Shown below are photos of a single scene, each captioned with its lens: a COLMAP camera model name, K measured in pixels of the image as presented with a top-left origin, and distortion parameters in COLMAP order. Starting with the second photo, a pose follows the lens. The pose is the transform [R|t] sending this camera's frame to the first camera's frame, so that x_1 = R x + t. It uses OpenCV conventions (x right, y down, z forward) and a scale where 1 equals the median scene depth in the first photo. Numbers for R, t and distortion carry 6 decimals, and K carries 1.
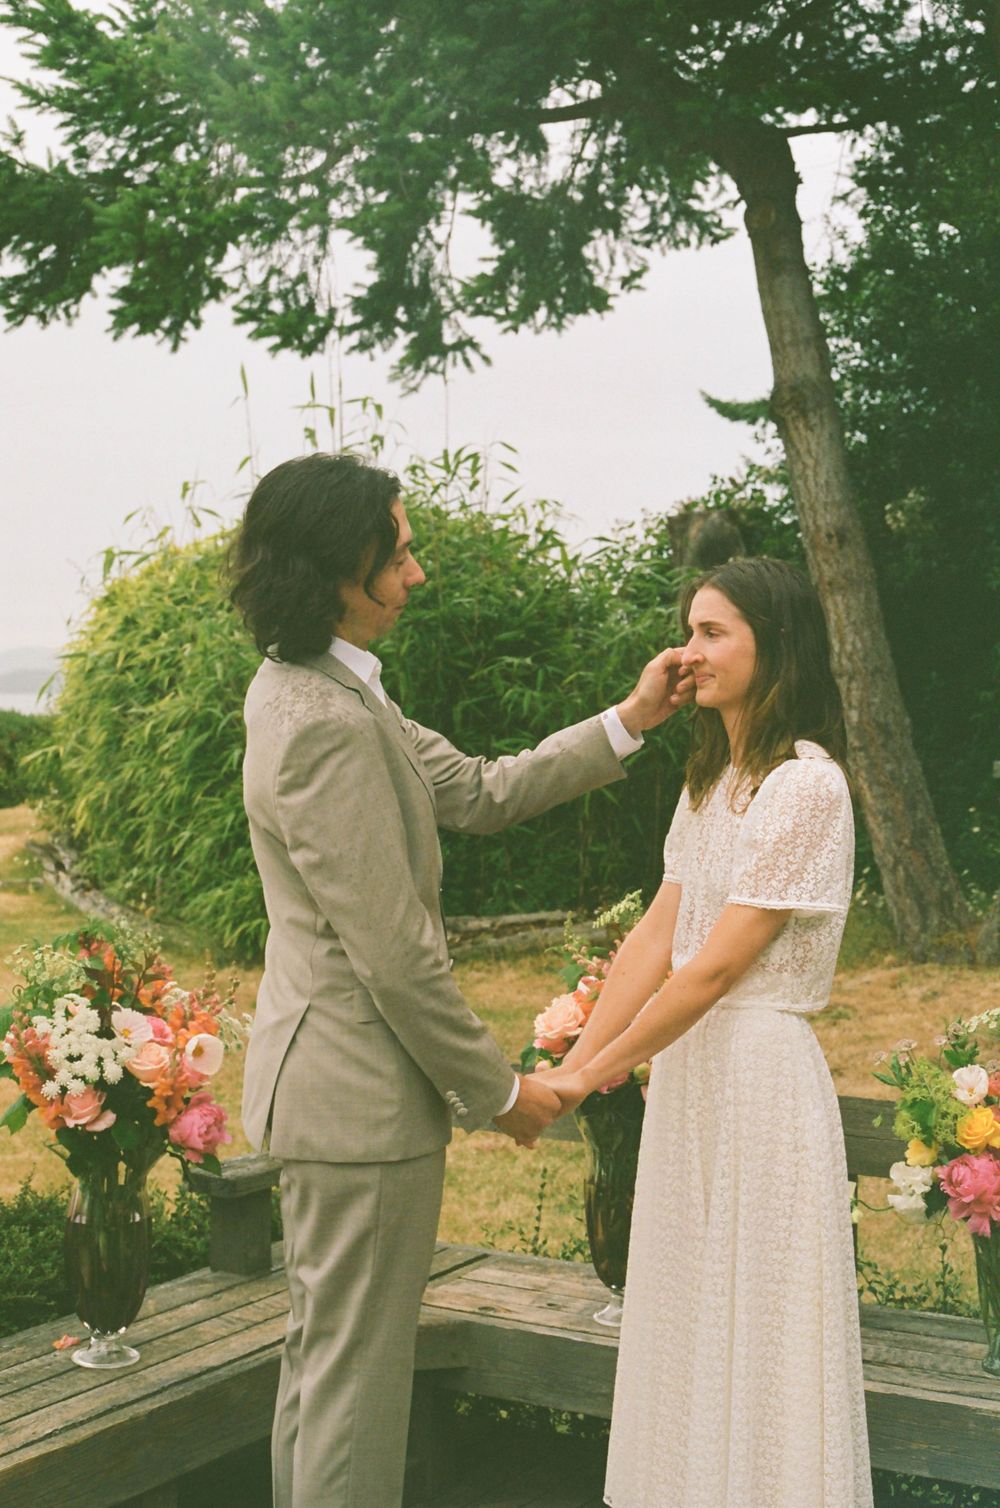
lens RADIAL K [[2168.8, 0, 498.2], [0, 2168.8, 714.1], [0, 0, 1]] dist [-0.098304, -0.052320]
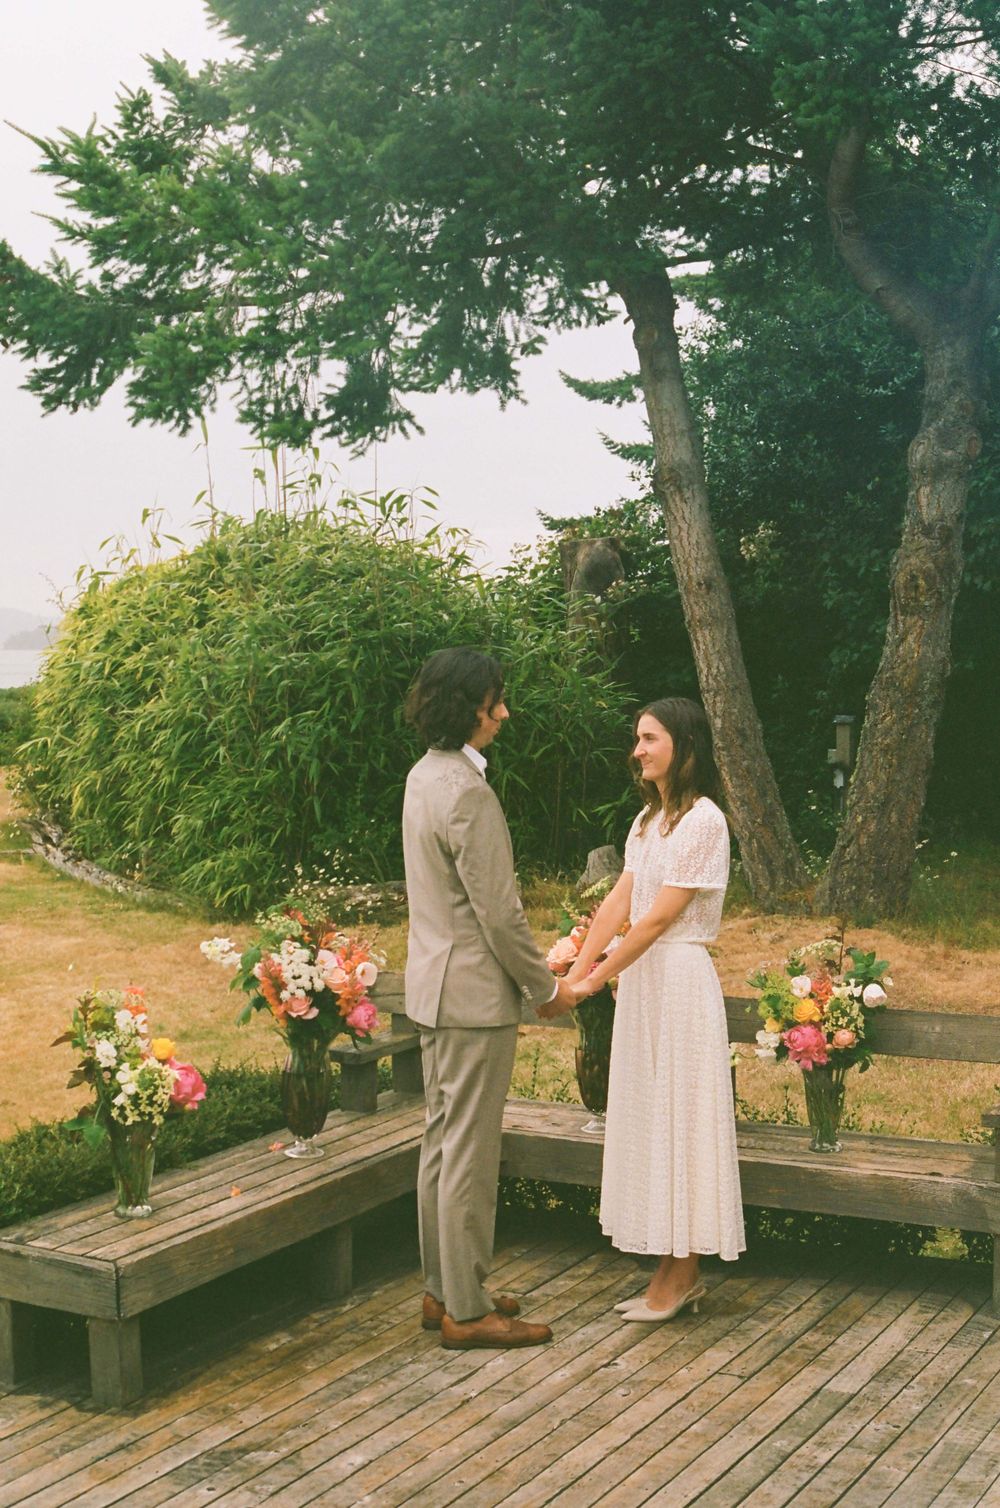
lens RADIAL K [[2168.8, 0, 498.2], [0, 2168.8, 714.1], [0, 0, 1]] dist [-0.098304, -0.052320]
pose [[0.997563, -0.005309, 0.069568, -0.053330], [0.003755, 0.999741, 0.022452, -0.032424], [-0.069669, -0.022136, 0.997325, -0.264389]]
